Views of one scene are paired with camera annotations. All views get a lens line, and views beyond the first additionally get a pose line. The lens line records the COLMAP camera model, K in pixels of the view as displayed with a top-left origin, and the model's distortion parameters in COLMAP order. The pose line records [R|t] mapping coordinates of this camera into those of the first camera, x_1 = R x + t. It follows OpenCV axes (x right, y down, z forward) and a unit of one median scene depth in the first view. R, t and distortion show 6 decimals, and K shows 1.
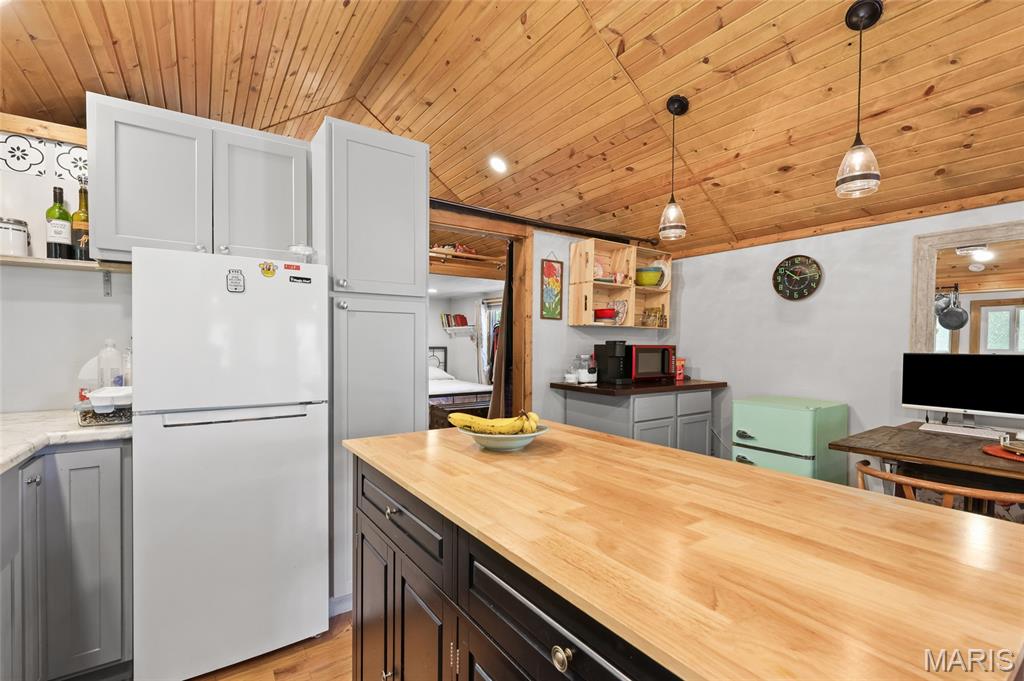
lens RADIAL K [[451.5, 0, 518.3], [0, 451.5, 350.7], [0, 0, 1]] dist [0.002202, -0.000489]
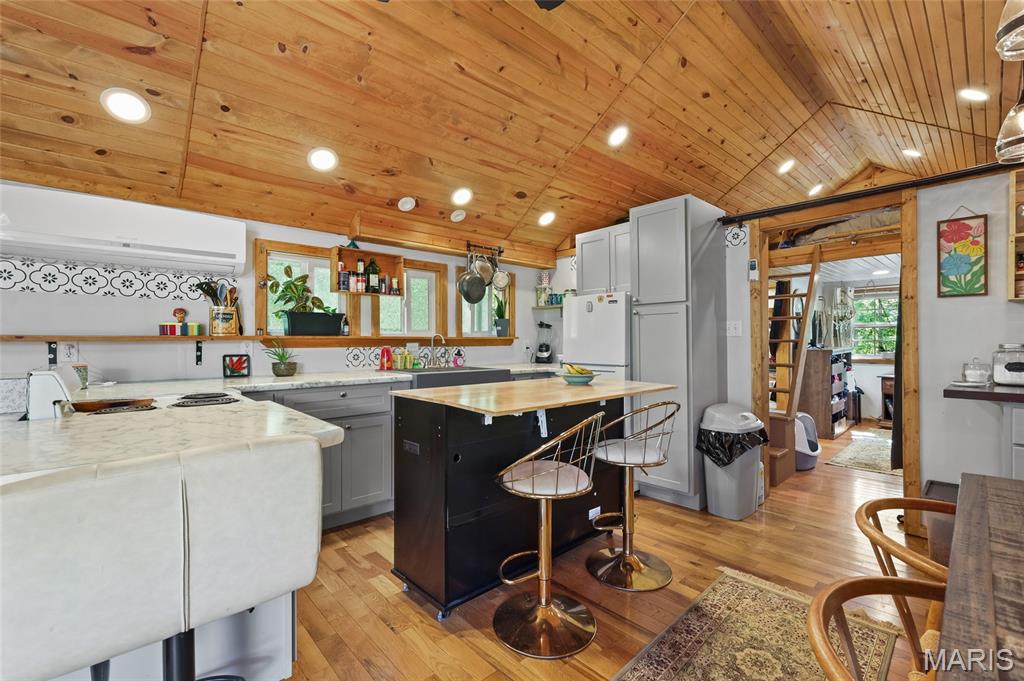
lens RADIAL K [[446.6, 0, 510.1], [0, 446.6, 336.7], [0, 0, 1]] dist [-0.000041, 0.000457]
pose [[0.137436, -0.017488, -0.990356, 0.732338], [-0.008447, 0.999787, -0.018827, 0.018413], [0.990475, 0.010953, 0.137259, 0.163133]]
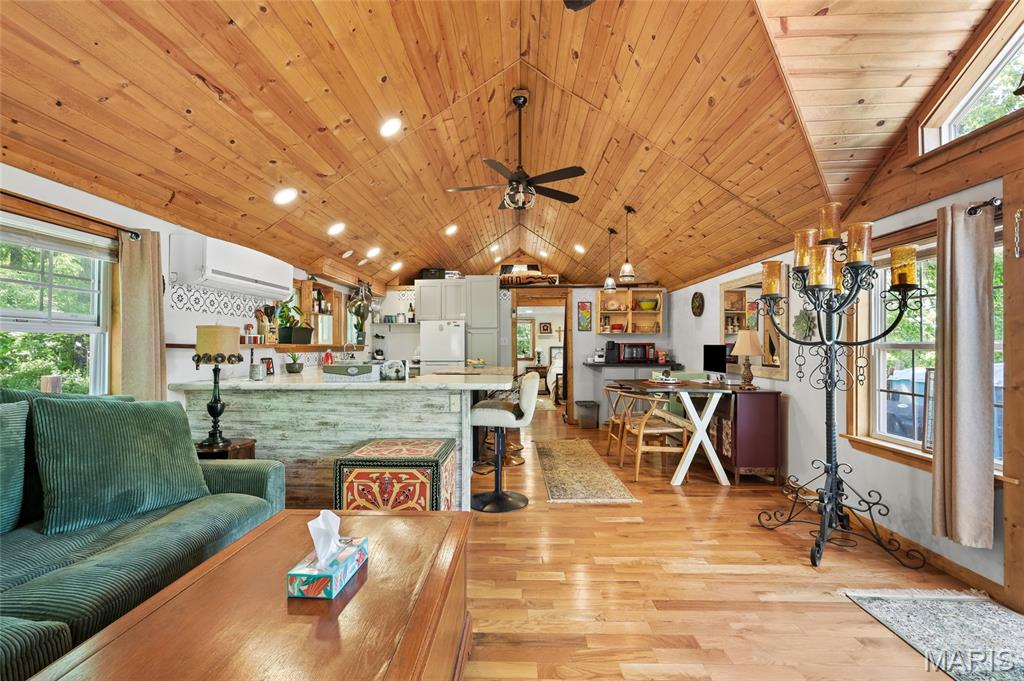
lens RADIAL K [[446.6, 0, 511.9], [0, 446.6, 341.6], [0, 0, 1]] dist [-0.000041, 0.000457]
pose [[0.809478, -0.016936, -0.586906, 1.021567], [0.002069, 0.999660, -0.025993, 0.030529], [0.587147, 0.019827, 0.809238, -0.836120]]
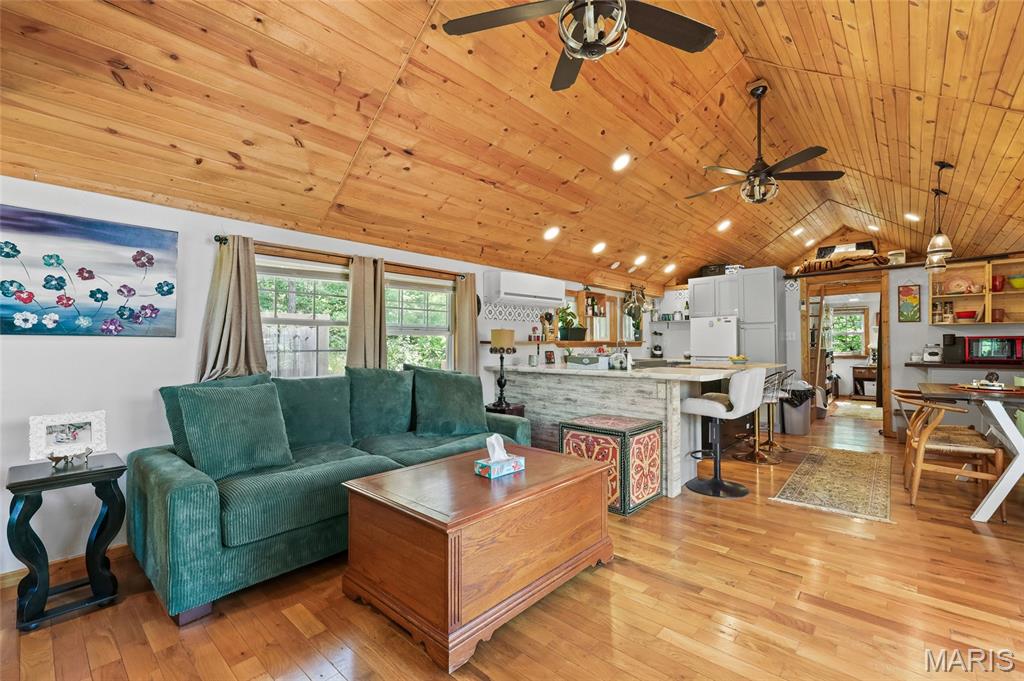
lens RADIAL K [[446.6, 0, 512.6], [0, 446.6, 338.1], [0, 0, 1]] dist [-0.000041, 0.000457]
pose [[0.230016, -0.022894, -0.972917, 1.337614], [-0.005826, 0.999673, -0.024901, 0.035824], [0.973169, 0.011396, 0.229808, -0.755303]]
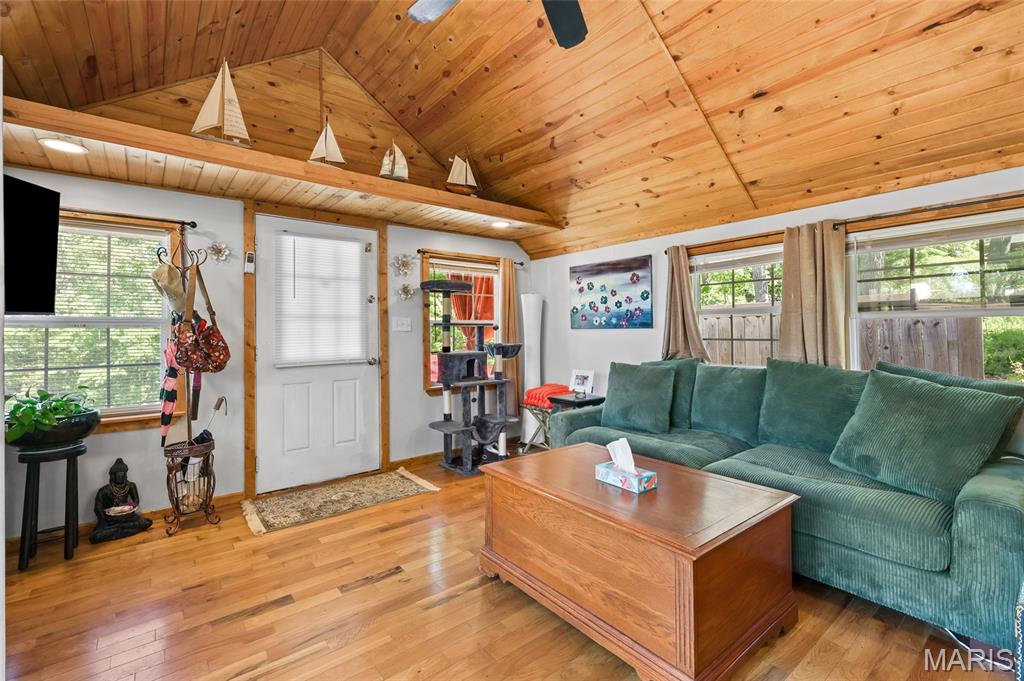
lens RADIAL K [[446.6, 0, 512.2], [0, 446.6, 326.5], [0, 0, 1]] dist [-0.000041, 0.000457]
pose [[-0.997485, -0.005885, -0.070639, 0.856994], [-0.005444, 0.999964, -0.006434, 0.022154], [0.070674, -0.006034, -0.997481, -0.044347]]
